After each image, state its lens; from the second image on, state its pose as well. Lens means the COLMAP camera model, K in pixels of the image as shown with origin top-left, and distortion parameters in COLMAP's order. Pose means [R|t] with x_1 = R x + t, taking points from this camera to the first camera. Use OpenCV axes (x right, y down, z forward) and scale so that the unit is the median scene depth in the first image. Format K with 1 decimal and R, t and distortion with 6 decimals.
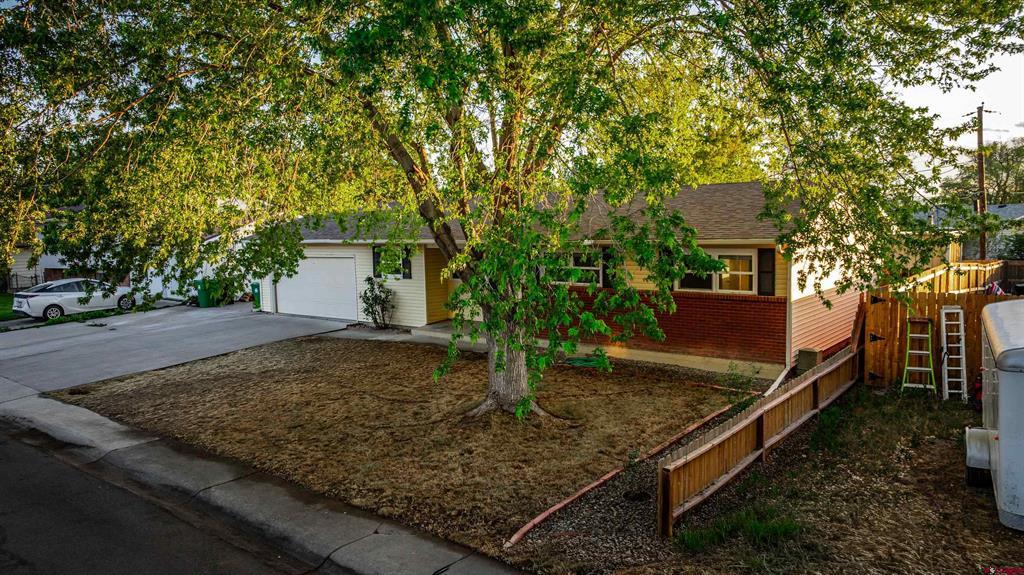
lens RADIAL K [[726.8, 0, 512.0], [0, 726.8, 287.5], [0, 0, 1]] dist [-0.026026, 0.013022]
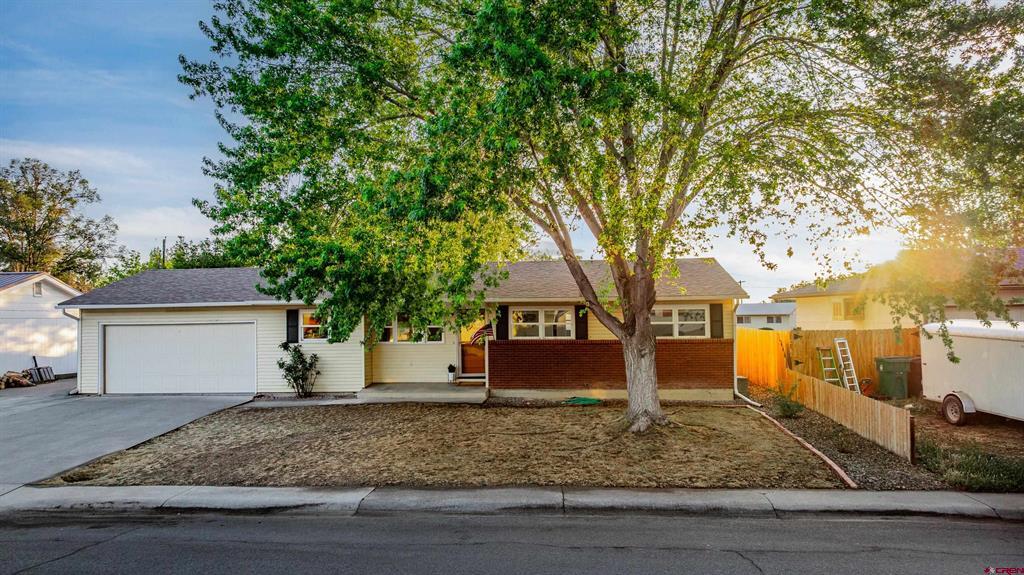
lens RADIAL K [[735.8, 0, 511.9], [0, 735.8, 307.6], [0, 0, 1]] dist [-0.010416, 0.000168]
pose [[0.819675, 0.016474, 0.572592, -0.862498], [0.046487, 0.994376, -0.095156, 0.076794], [-0.570940, 0.104615, 0.814300, 0.110178]]
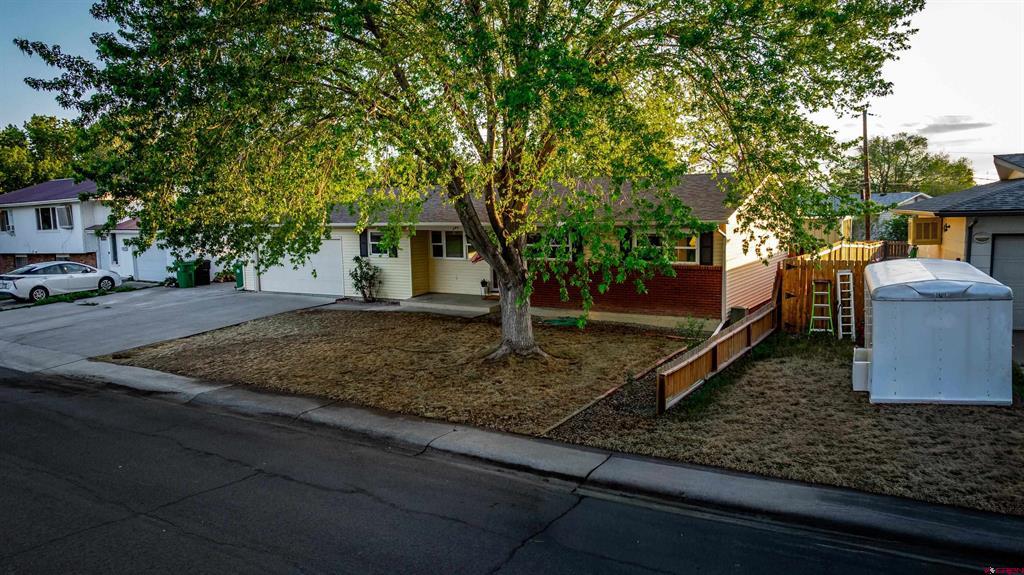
lens RADIAL K [[726.8, 0, 512.0], [0, 726.8, 287.5], [0, 0, 1]] dist [-0.026026, 0.013022]
pose [[0.992826, -0.011858, 0.118975, -0.160211], [0.009736, 0.999783, 0.018402, 0.027004], [-0.119167, -0.017111, 0.992727, -0.255804]]
